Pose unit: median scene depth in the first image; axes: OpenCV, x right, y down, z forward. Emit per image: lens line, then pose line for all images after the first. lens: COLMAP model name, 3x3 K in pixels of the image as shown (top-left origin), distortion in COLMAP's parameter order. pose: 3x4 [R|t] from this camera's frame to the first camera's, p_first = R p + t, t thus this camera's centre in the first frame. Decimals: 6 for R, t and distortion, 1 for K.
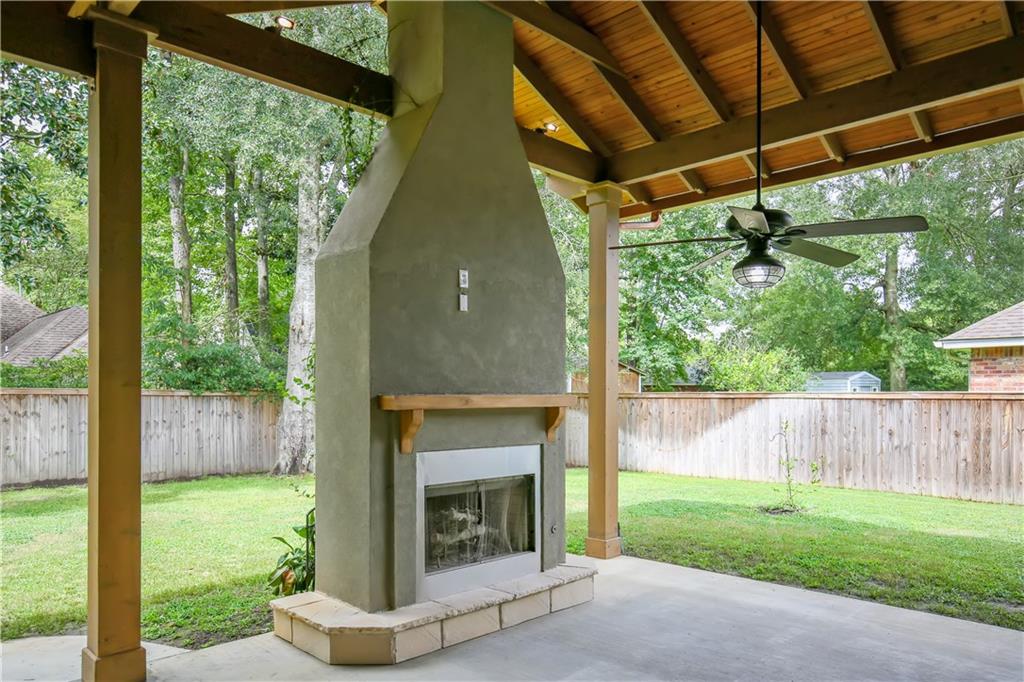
lens RADIAL K [[709.4, 0, 466.6], [0, 709.4, 382.8], [0, 0, 1]] dist [0.007125, 0.002128]
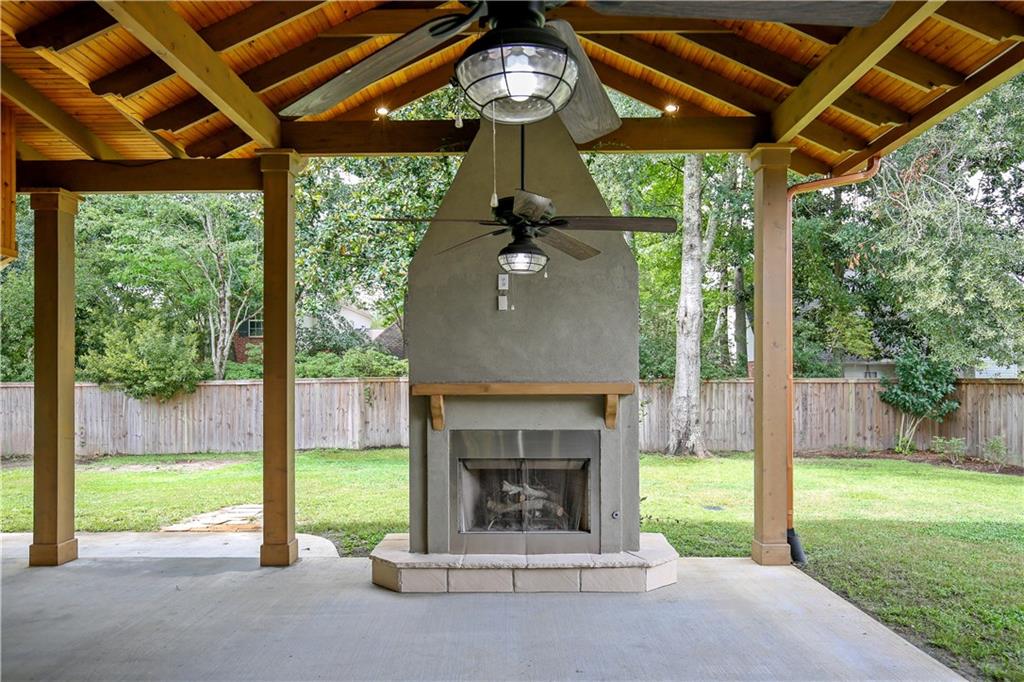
lens RADIAL K [[674.1, 0, 511.8], [0, 674.1, 366.0], [0, 0, 1]] dist [0.006669, 0.001653]
pose [[0.712392, -0.019081, -0.701523, 0.593392], [0.015404, 0.999815, -0.011552, 0.001697], [0.701613, -0.002577, 0.712554, 0.178094]]
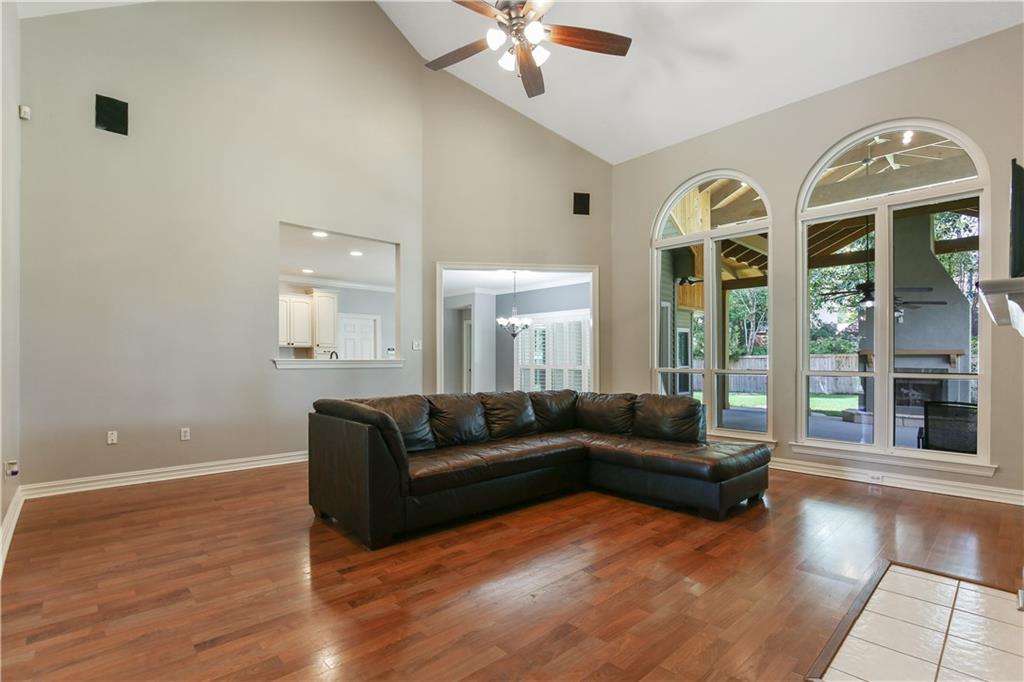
lens RADIAL K [[479.4, 0, 516.6], [0, 479.4, 361.8], [0, 0, 1]] dist [-0.017915, 0.001304]
pose [[-0.004858, 0.000309, -0.999988, 1.565533], [0.007288, 0.999973, 0.000274, 0.040971], [0.999962, -0.007286, -0.004860, -0.490099]]
